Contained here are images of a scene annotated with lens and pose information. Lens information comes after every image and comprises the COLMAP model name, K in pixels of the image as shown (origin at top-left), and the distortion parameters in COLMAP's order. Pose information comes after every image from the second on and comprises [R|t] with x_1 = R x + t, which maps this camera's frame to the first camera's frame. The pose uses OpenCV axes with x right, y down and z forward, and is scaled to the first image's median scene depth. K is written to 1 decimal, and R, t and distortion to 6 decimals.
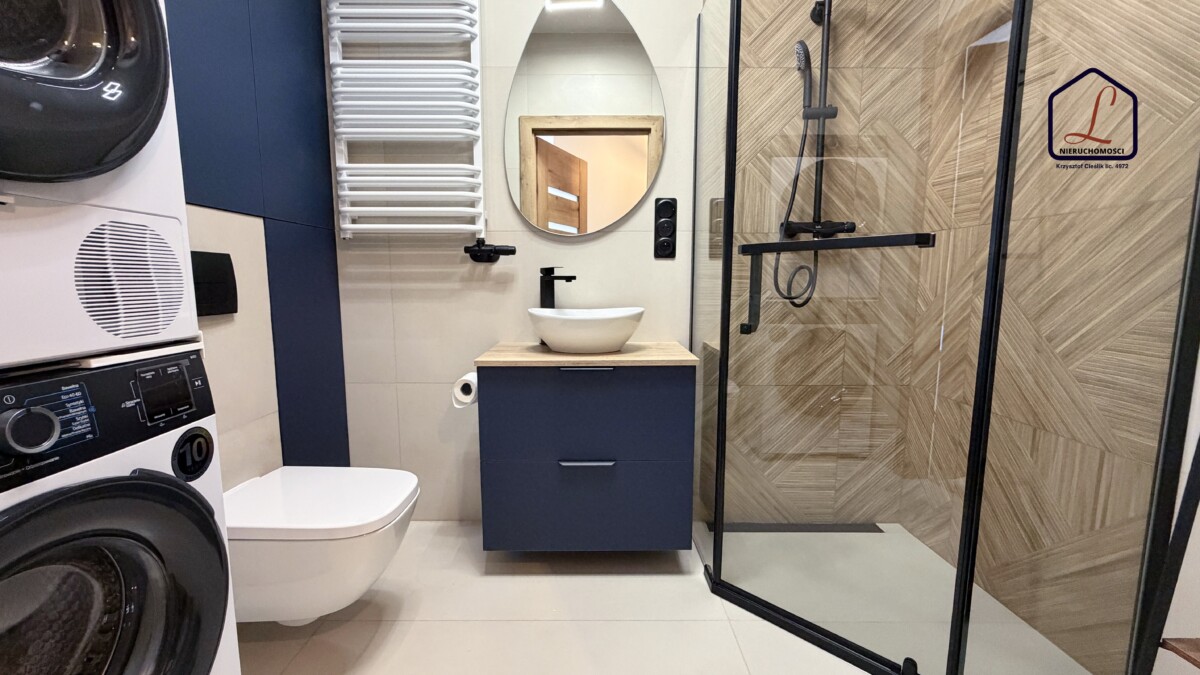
lens RADIAL K [[478.4, 0, 600.8], [0, 478.4, 337.1], [0, 0, 1]] dist [0.002423, -0.000172]
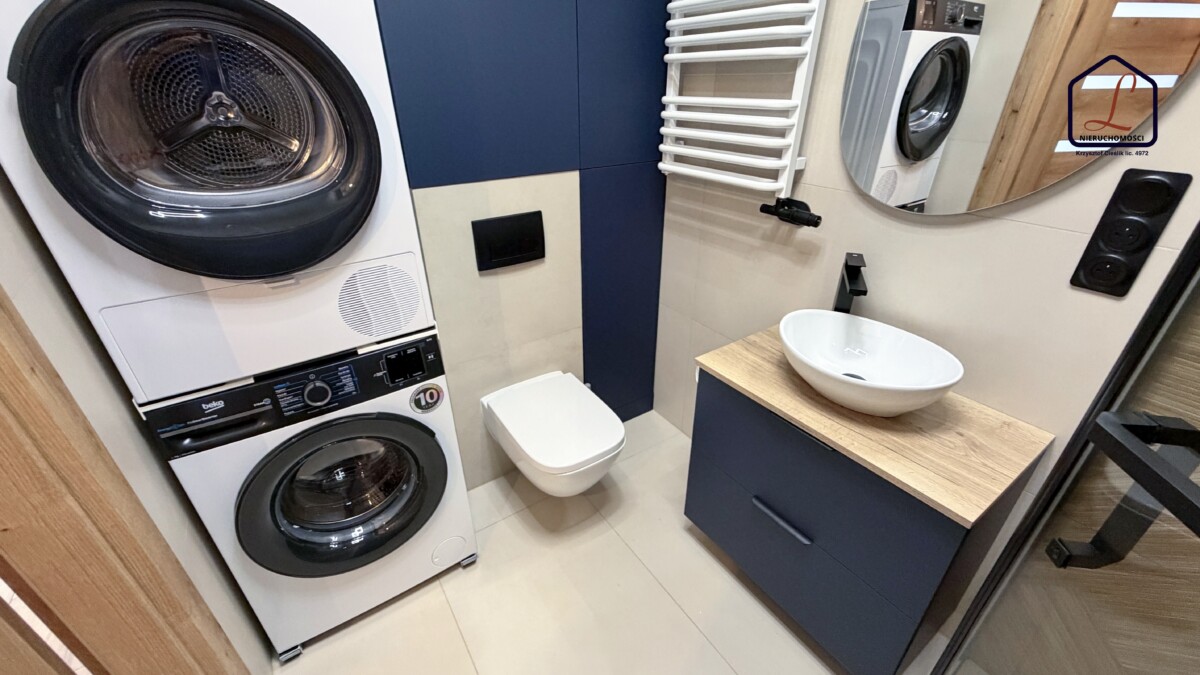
lens RADIAL K [[478.4, 0, 600.1], [0, 478.4, 337.5], [0, 0, 1]] dist [0.002423, -0.000172]
pose [[0.557613, 0.395846, -0.729639, 0.251686], [-0.099066, 0.904429, 0.414964, -0.304500], [0.824168, -0.159107, 0.543536, 0.304231]]
